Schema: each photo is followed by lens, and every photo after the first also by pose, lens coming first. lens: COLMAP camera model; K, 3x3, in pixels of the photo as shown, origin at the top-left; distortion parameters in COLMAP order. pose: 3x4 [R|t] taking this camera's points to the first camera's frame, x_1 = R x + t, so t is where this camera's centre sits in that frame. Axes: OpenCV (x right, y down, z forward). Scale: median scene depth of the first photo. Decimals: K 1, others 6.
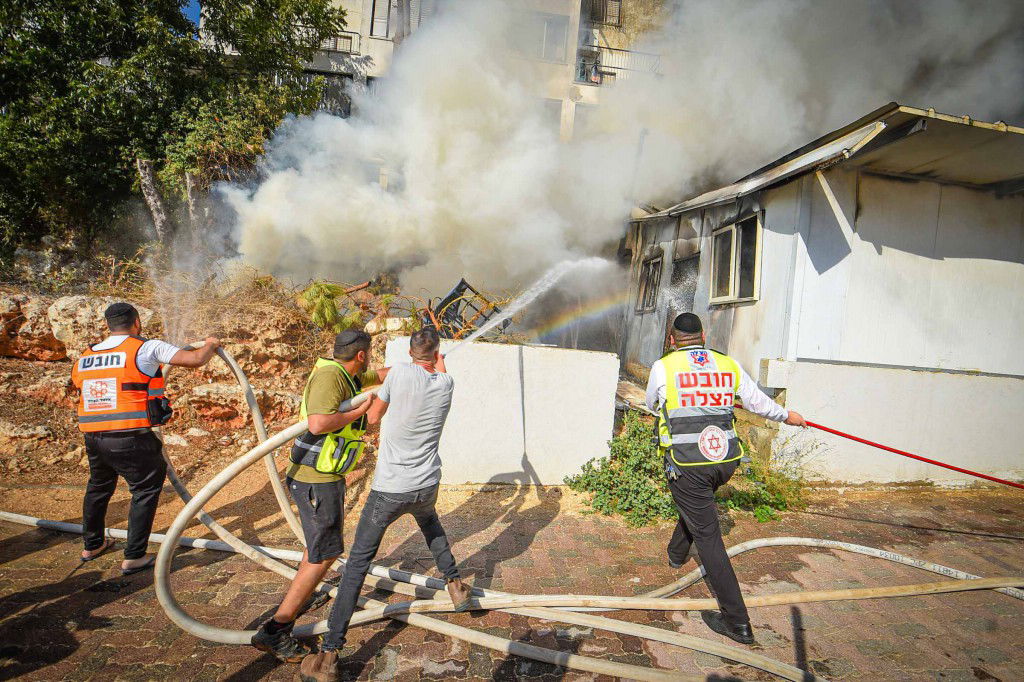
lens RADIAL K [[450.0, 0, 512.8], [0, 450.0, 349.6], [0, 0, 1]] dist [-0.003102, -0.015068]
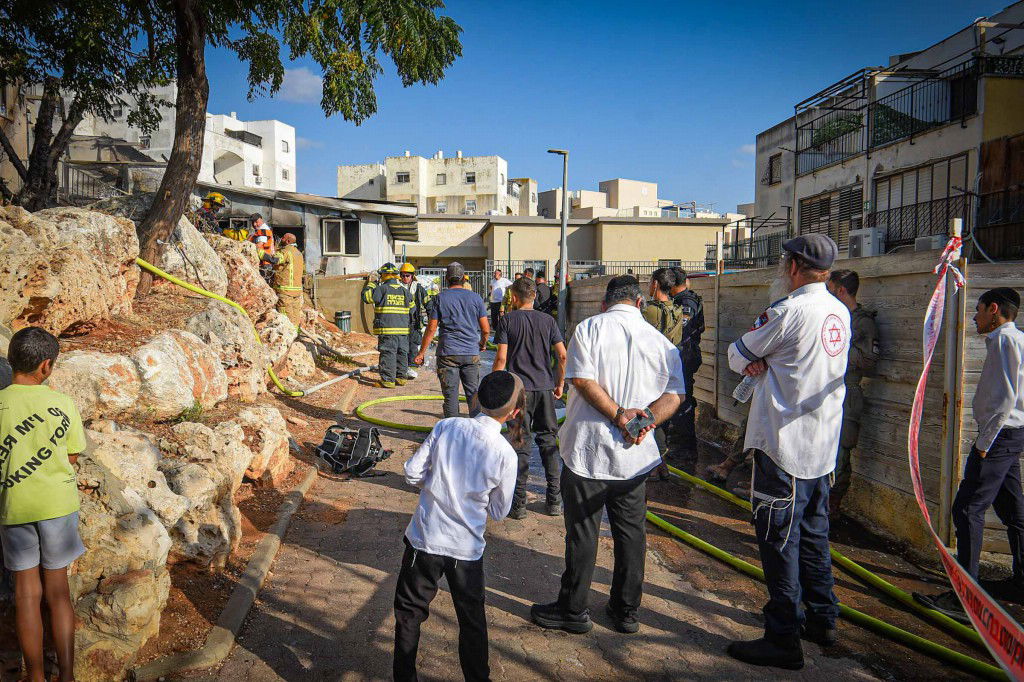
lens RADIAL K [[724.8, 0, 510.0], [0, 724.8, 339.2], [0, 0, 1]] dist [0.009531, 0.002975]
pose [[-0.039332, -0.128005, 0.990993, -3.366779], [0.033606, 0.991030, 0.129344, -0.140978], [-0.998661, 0.038390, -0.034677, 0.340214]]
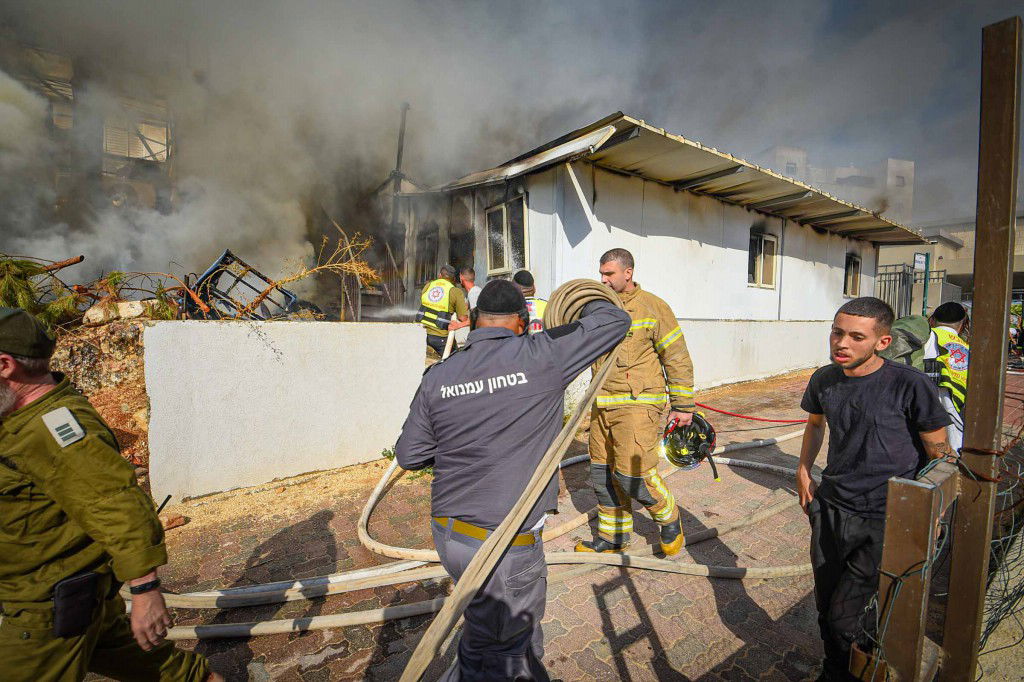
lens RADIAL K [[450.0, 0, 511.3], [0, 450.0, 348.1], [0, 0, 1]] dist [-0.003102, -0.015068]
pose [[0.868225, -0.099729, 0.486045, -0.082679], [0.077911, 0.994842, 0.064952, 0.012760], [-0.490016, -0.018525, 0.871517, -0.003682]]
